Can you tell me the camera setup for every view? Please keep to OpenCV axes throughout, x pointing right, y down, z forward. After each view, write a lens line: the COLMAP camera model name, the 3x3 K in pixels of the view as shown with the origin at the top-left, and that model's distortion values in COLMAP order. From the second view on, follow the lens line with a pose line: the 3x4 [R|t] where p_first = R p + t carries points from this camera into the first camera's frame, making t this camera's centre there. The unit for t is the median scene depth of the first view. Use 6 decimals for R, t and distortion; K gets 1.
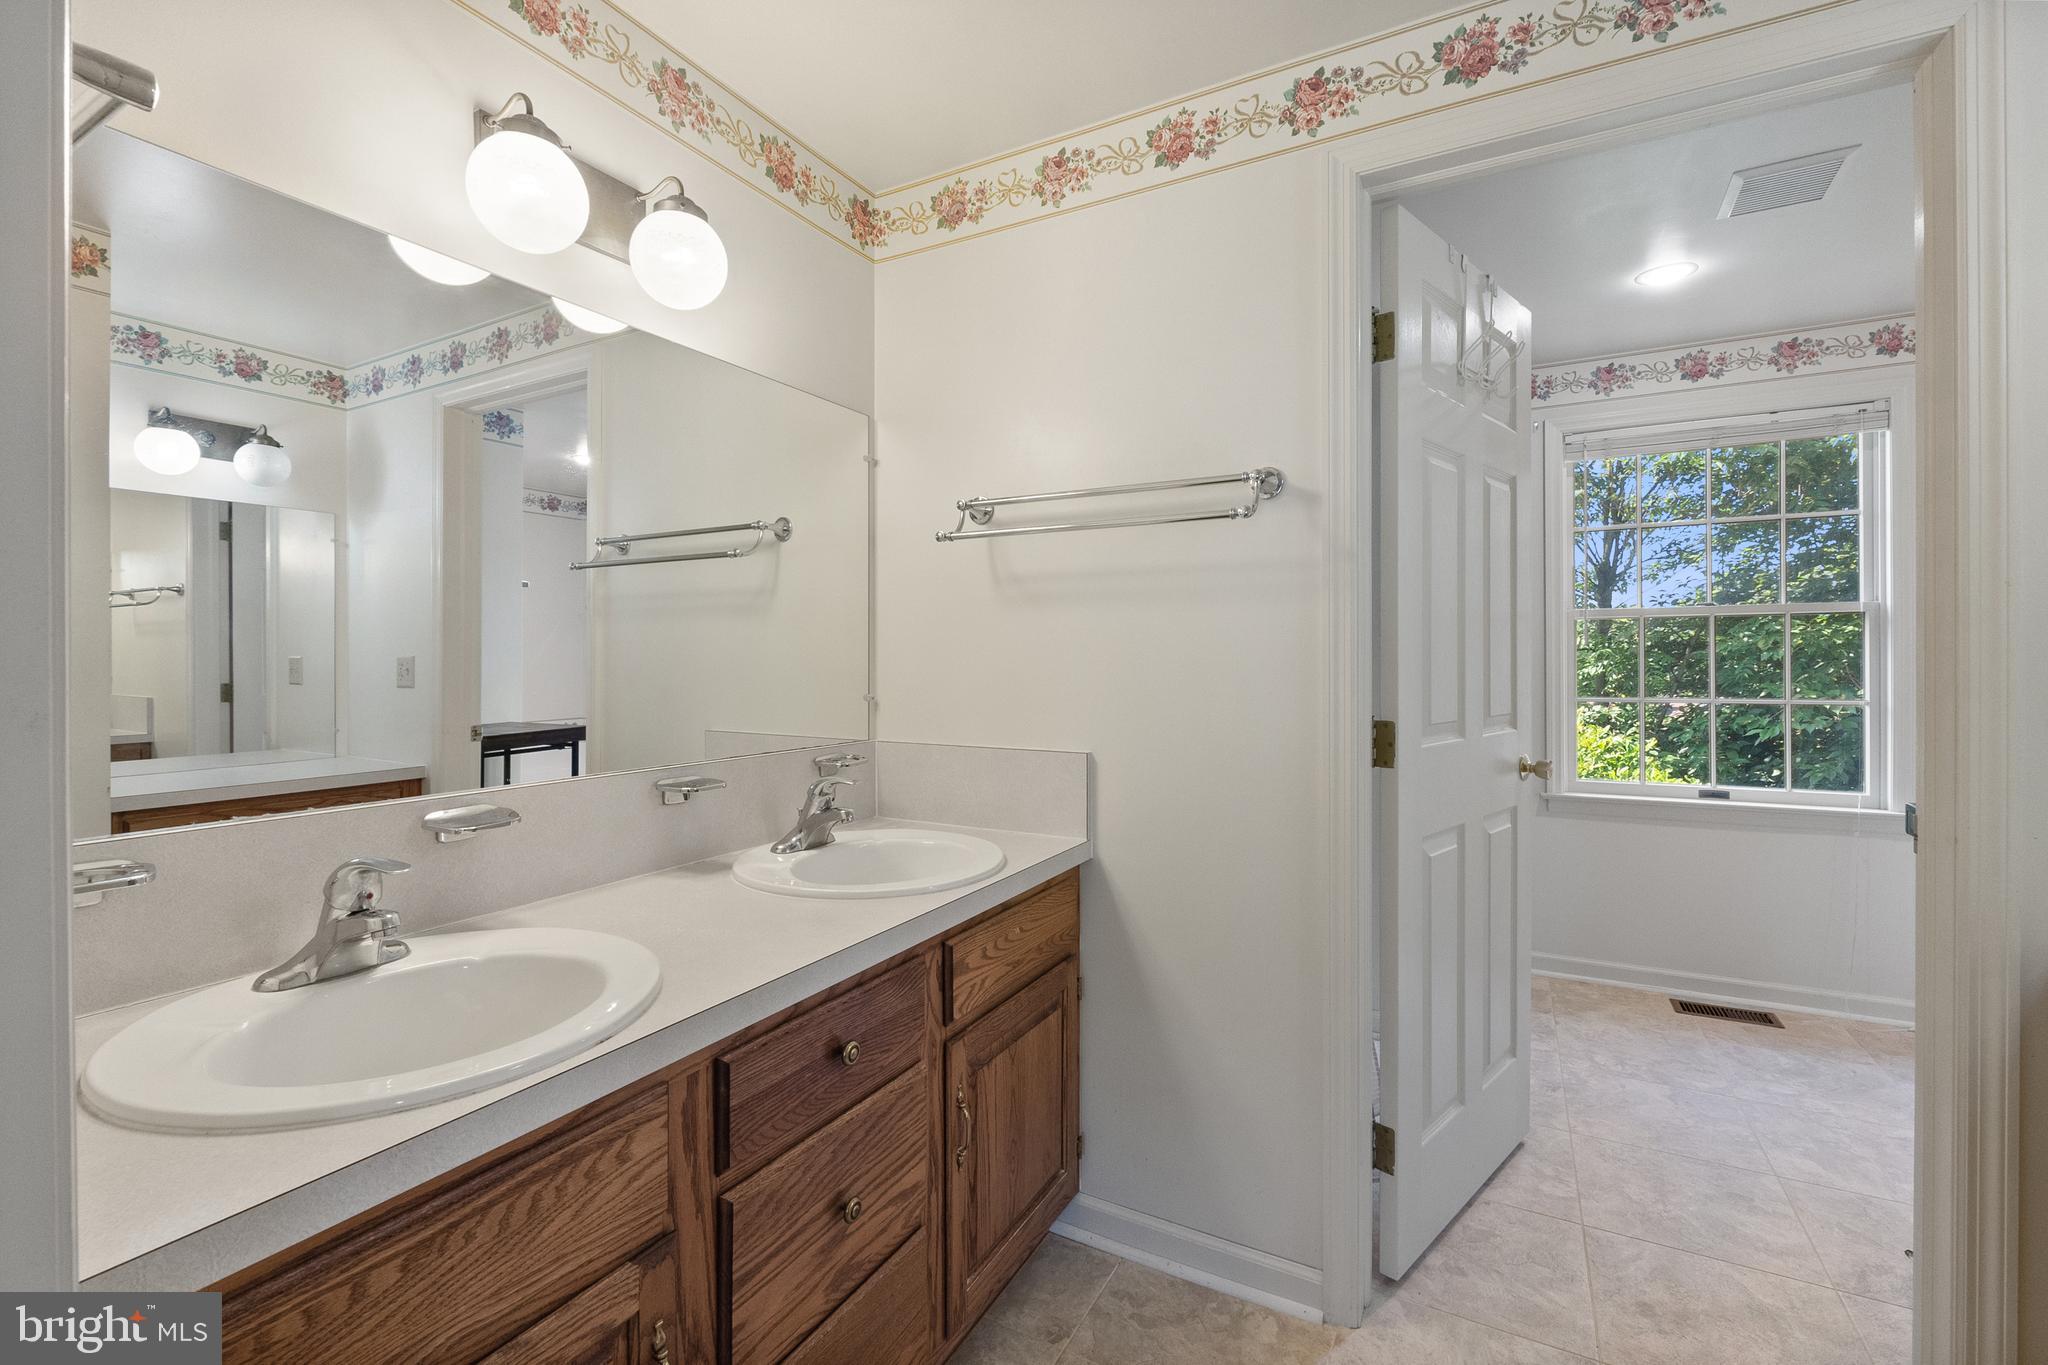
lens RADIAL K [[878.1, 0, 1018.3], [0, 878.1, 669.5], [0, 0, 1]] dist [-0.004016, -0.002480]
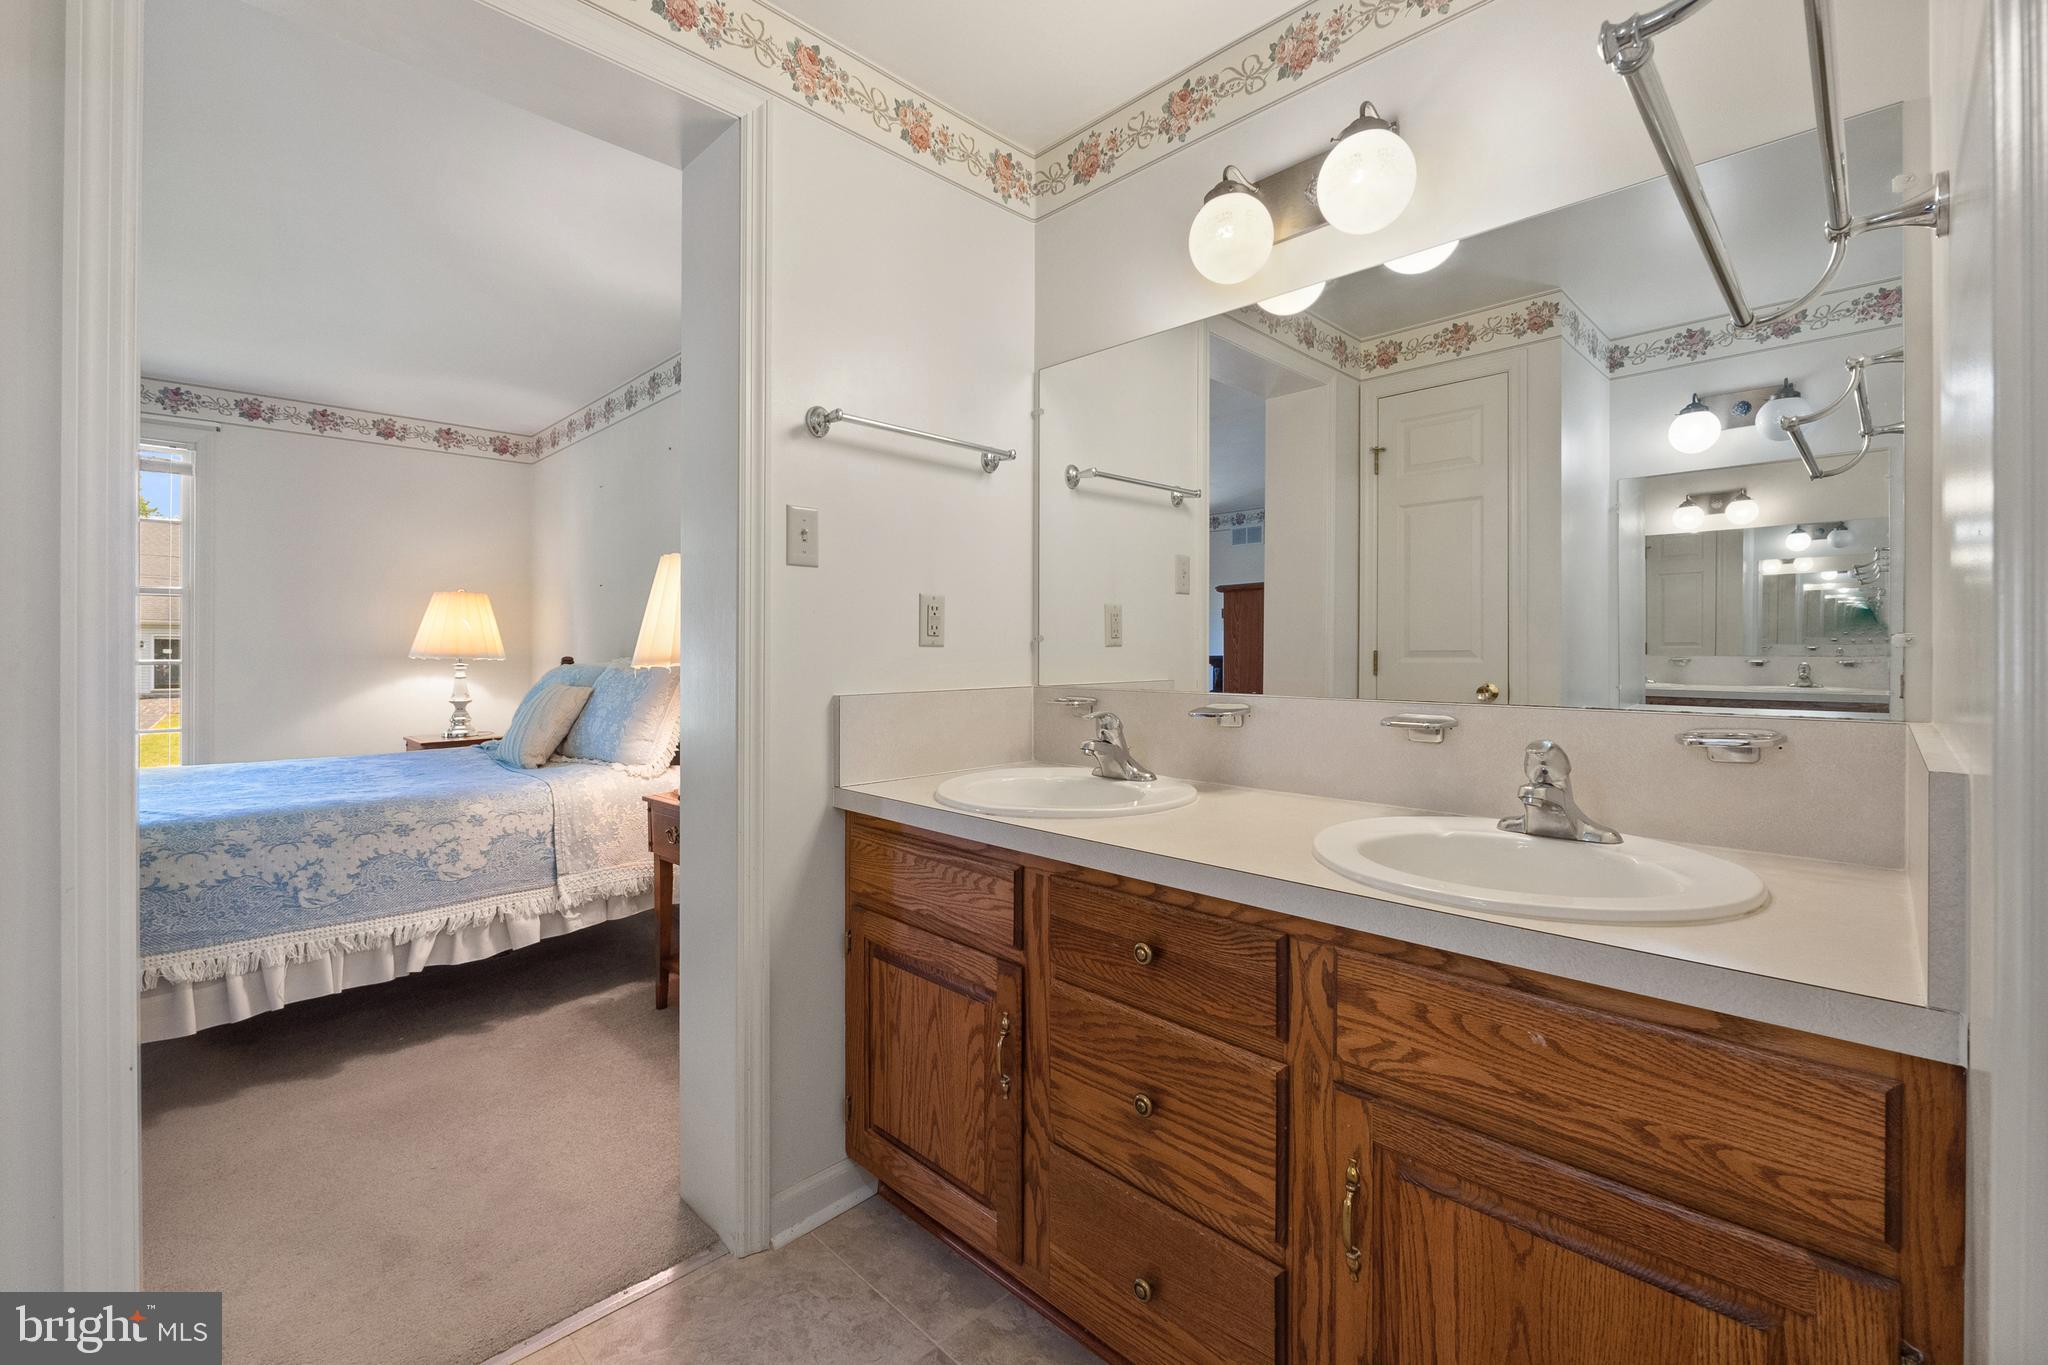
lens RADIAL K [[878.1, 0, 1017.9], [0, 878.1, 645.6], [0, 0, 1]] dist [-0.004016, -0.002480]
pose [[-0.288155, -0.000337, -0.957584, 0.682737], [-0.007528, 0.999970, 0.001913, 0.056484], [0.957554, 0.007760, -0.288149, 0.926372]]
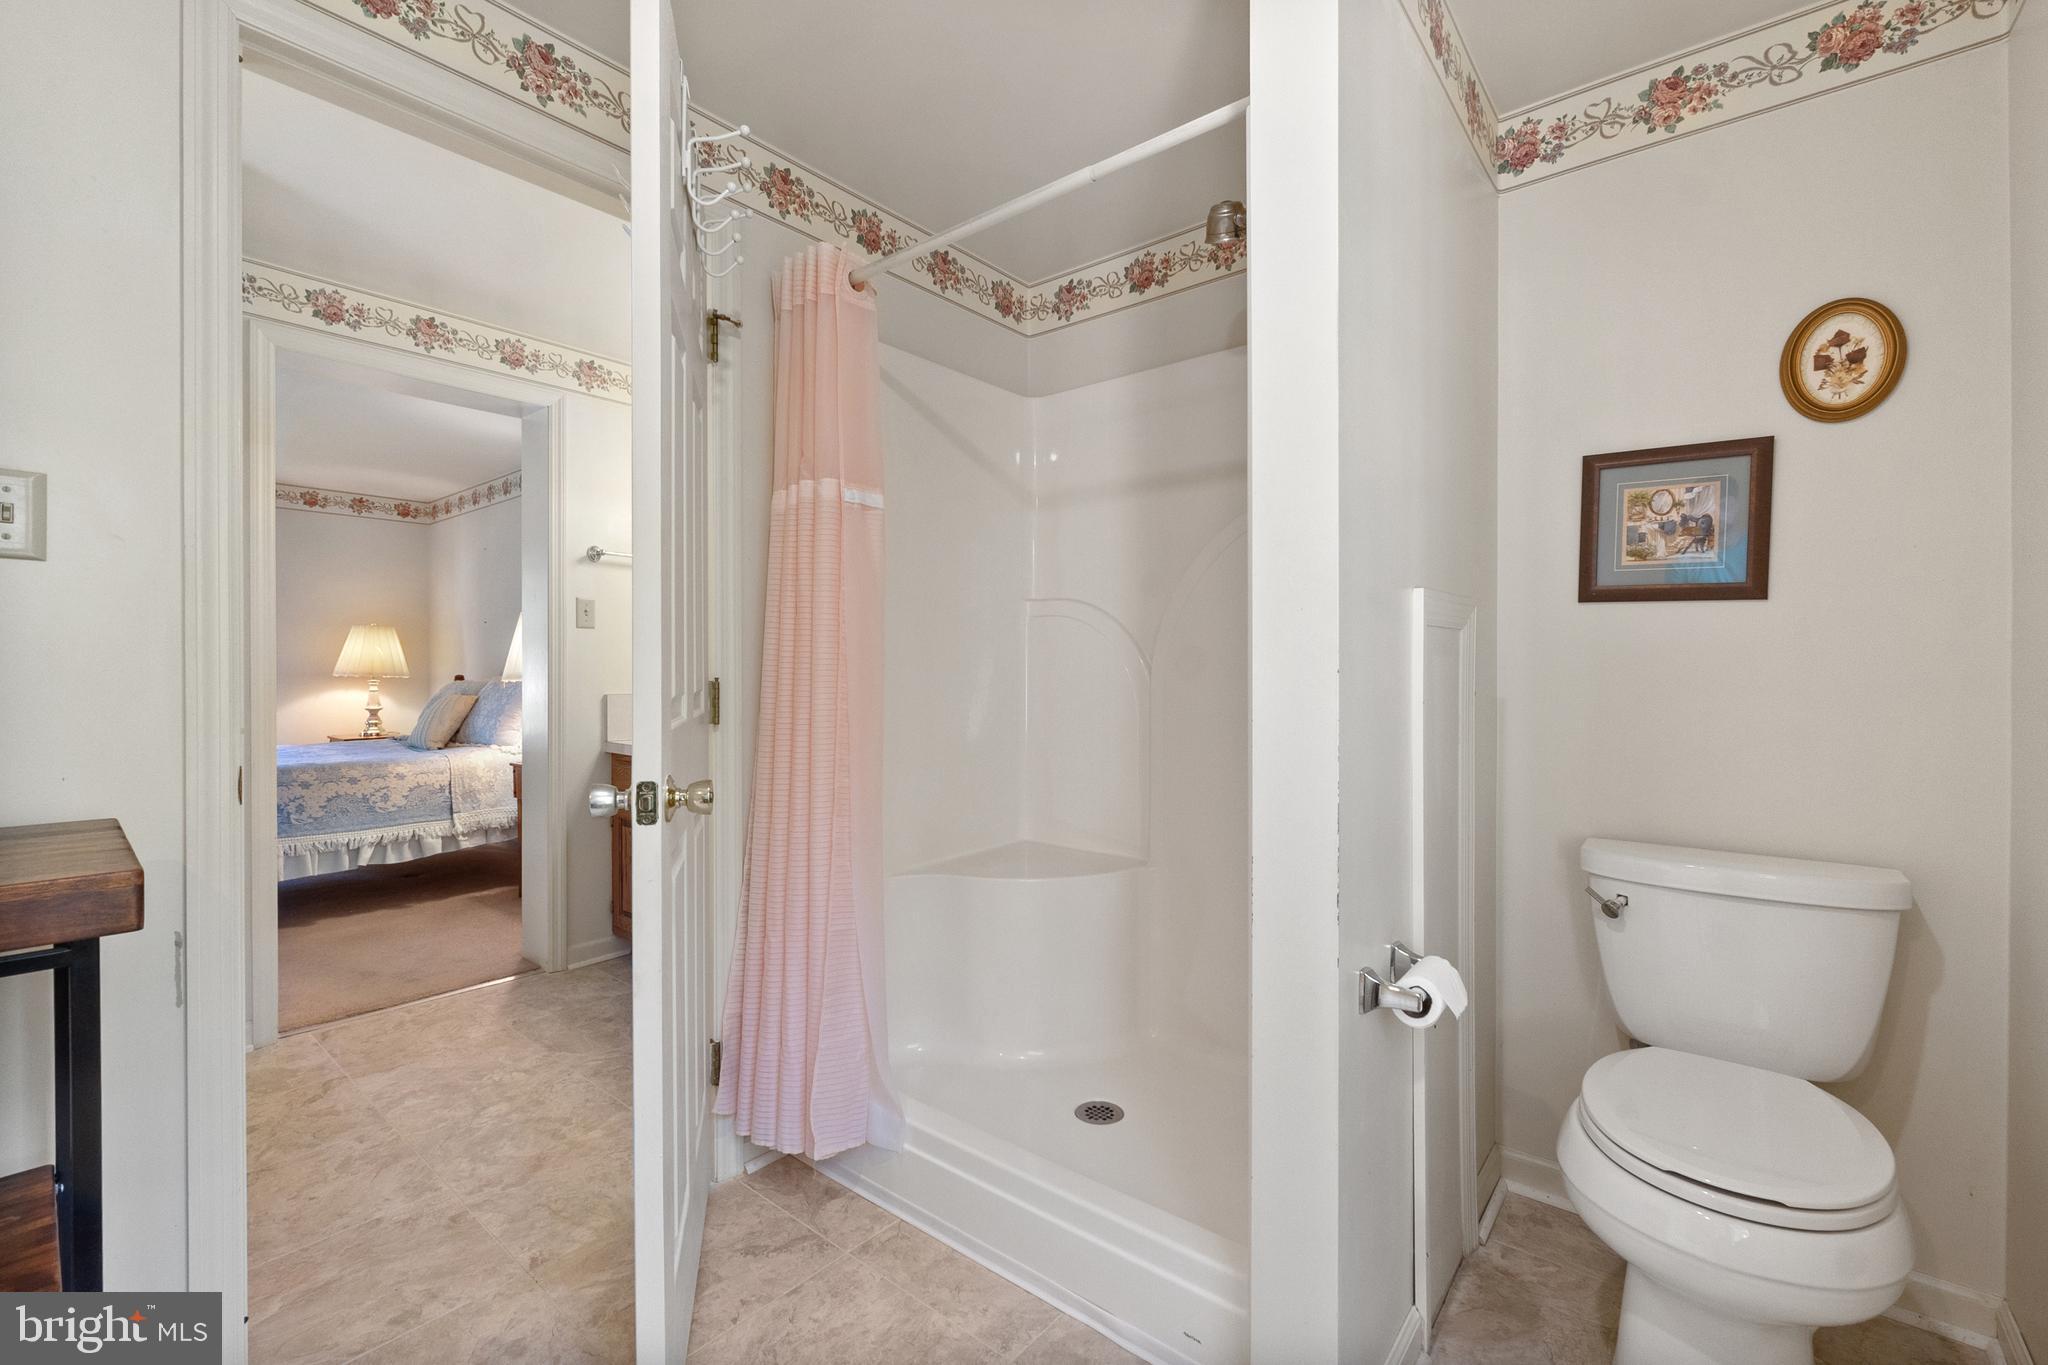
lens RADIAL K [[878.1, 0, 1022.5], [0, 878.1, 675.5], [0, 0, 1]] dist [-0.004016, -0.002480]
pose [[-0.194149, 0.009685, -0.980924, 1.884369], [-0.010444, 0.999874, 0.011939, 0.035302], [0.980917, 0.012562, -0.194023, 2.083859]]
